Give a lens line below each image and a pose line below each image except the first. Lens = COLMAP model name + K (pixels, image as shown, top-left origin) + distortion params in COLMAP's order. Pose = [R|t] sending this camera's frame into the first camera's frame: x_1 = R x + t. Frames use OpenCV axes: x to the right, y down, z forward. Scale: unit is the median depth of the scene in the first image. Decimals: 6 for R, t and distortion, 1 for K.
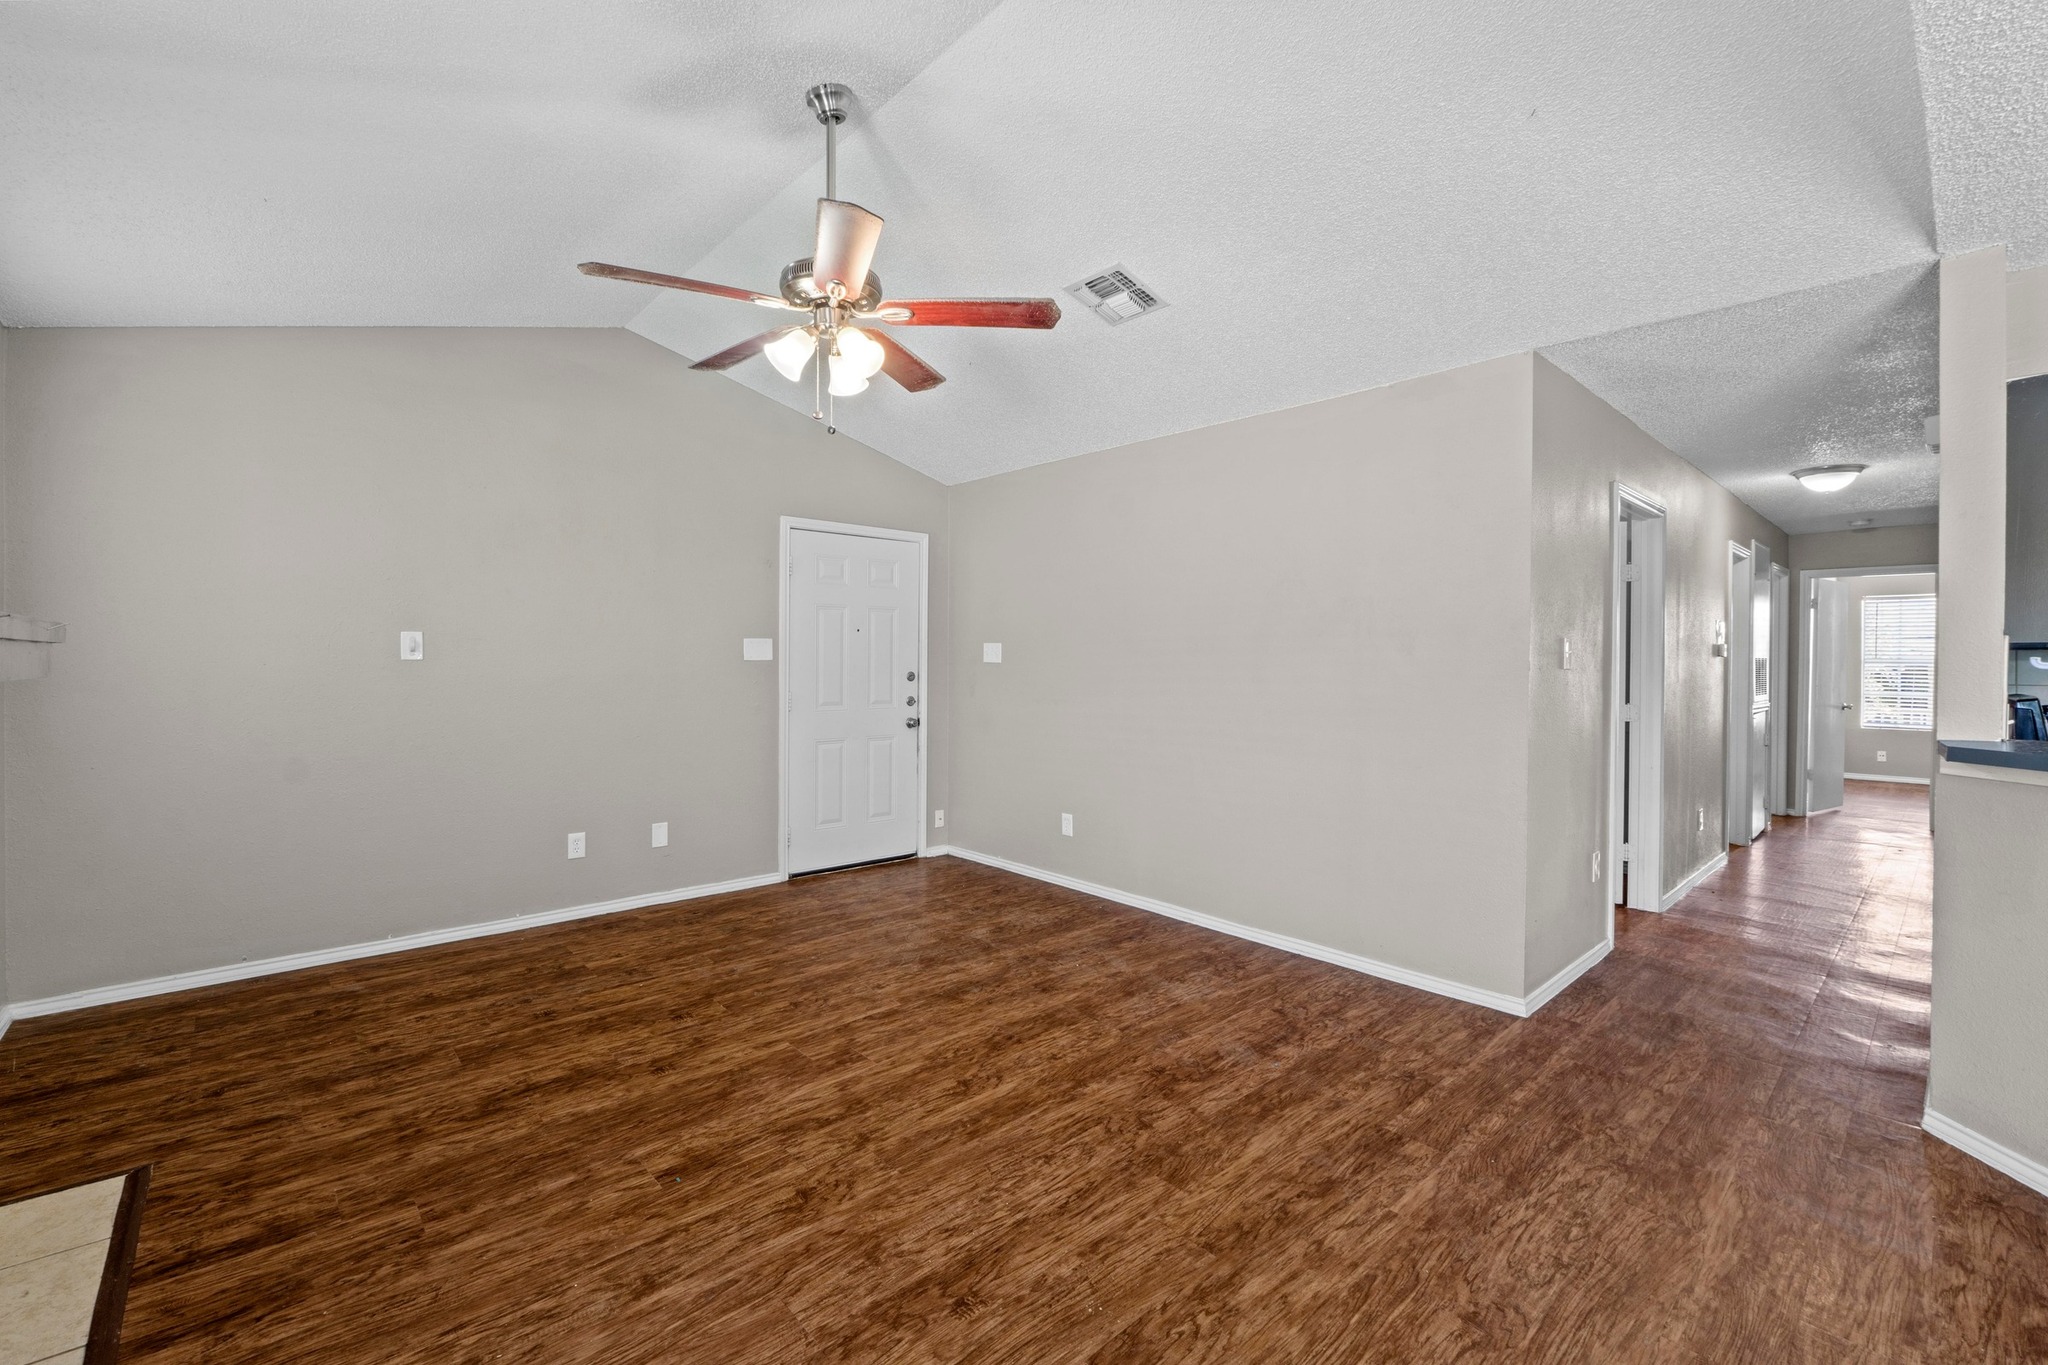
lens RADIAL K [[883.0, 0, 1030.6], [0, 883.0, 658.7], [0, 0, 1]] dist [-0.006752, -0.000350]
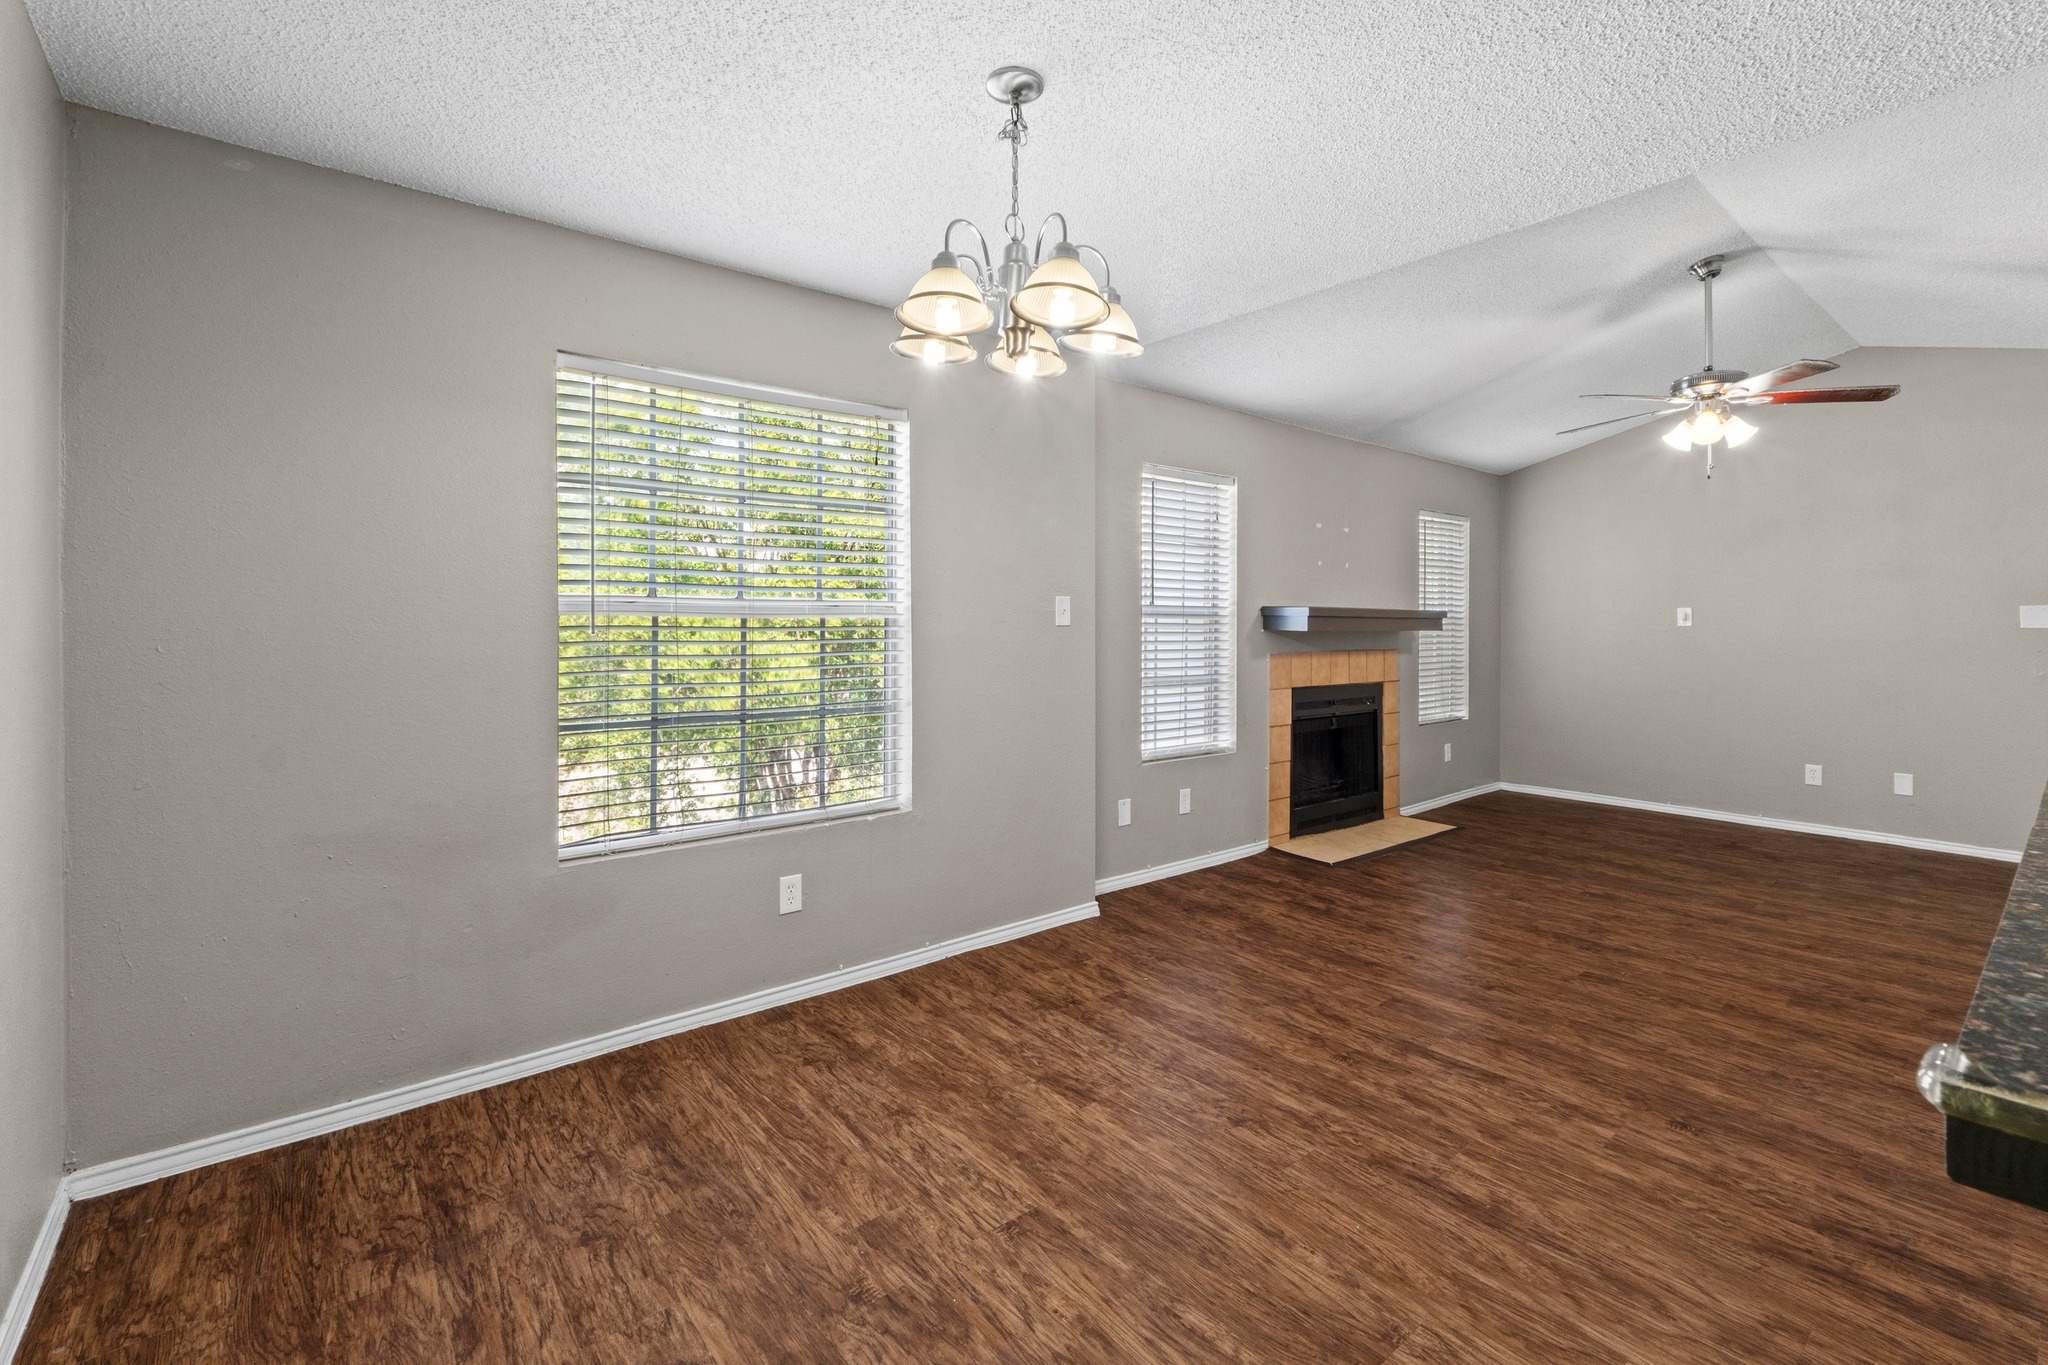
lens RADIAL K [[883.0, 0, 1014.8], [0, 883.0, 660.1], [0, 0, 1]] dist [-0.006752, -0.000350]
pose [[-0.062227, 0.037446, -0.997359, 1.189955], [-0.006592, 0.999259, 0.037928, 0.009067], [0.998040, 0.008934, -0.061934, -0.105704]]
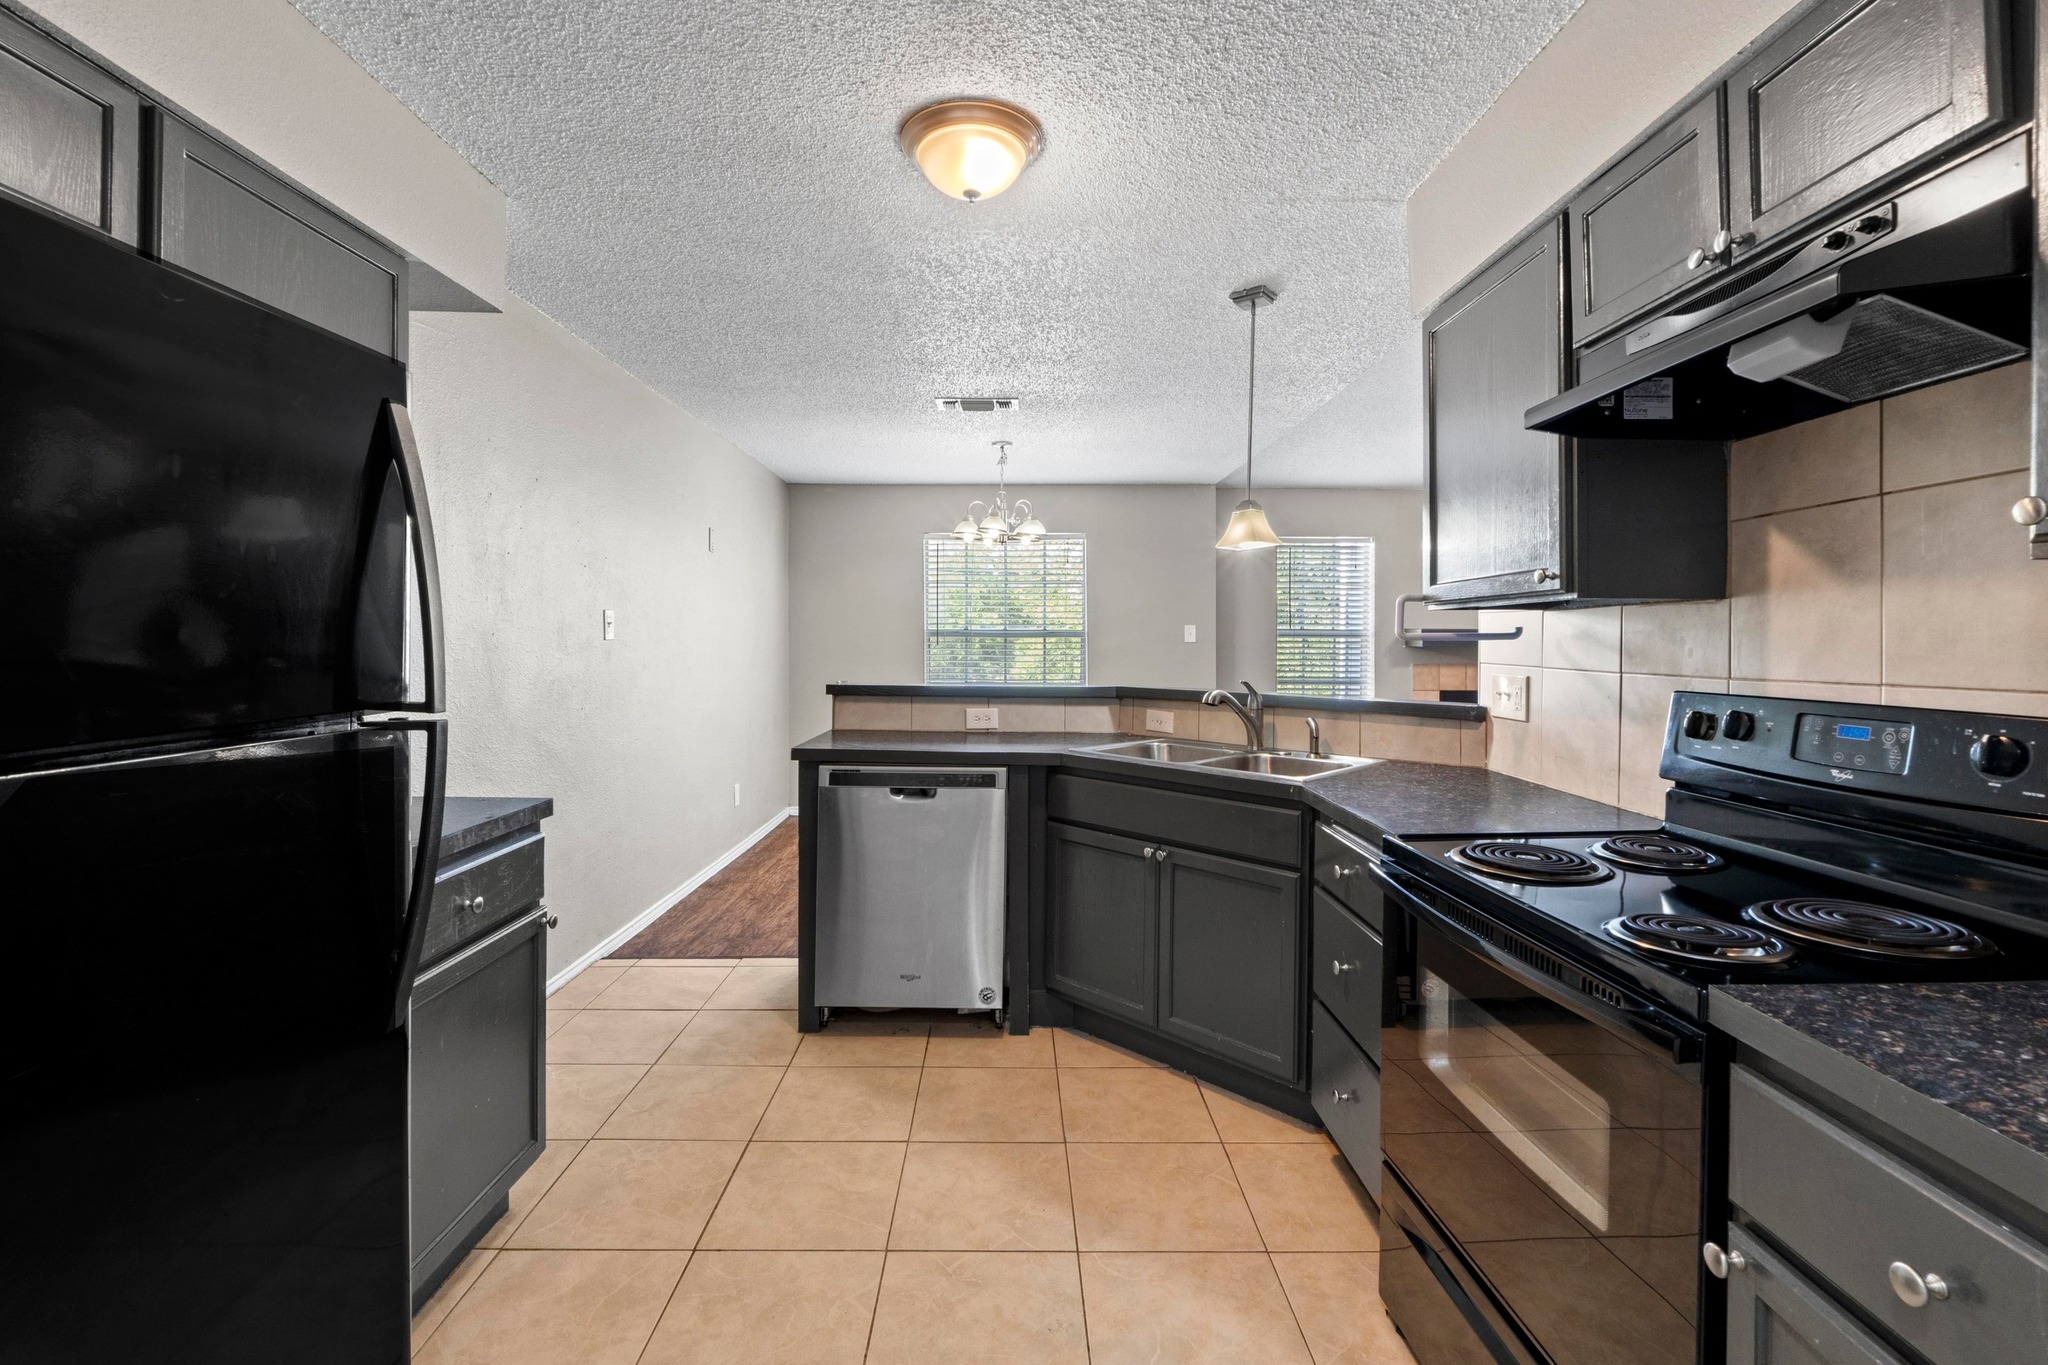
lens RADIAL K [[883.0, 0, 1030.2], [0, 883.0, 641.8], [0, 0, 1]] dist [-0.006752, -0.000350]
pose [[-0.661095, -0.008849, -0.750250, 1.847414], [-0.008315, 0.999955, -0.004468, 0.019473], [0.750256, 0.003285, -0.661139, 1.049293]]
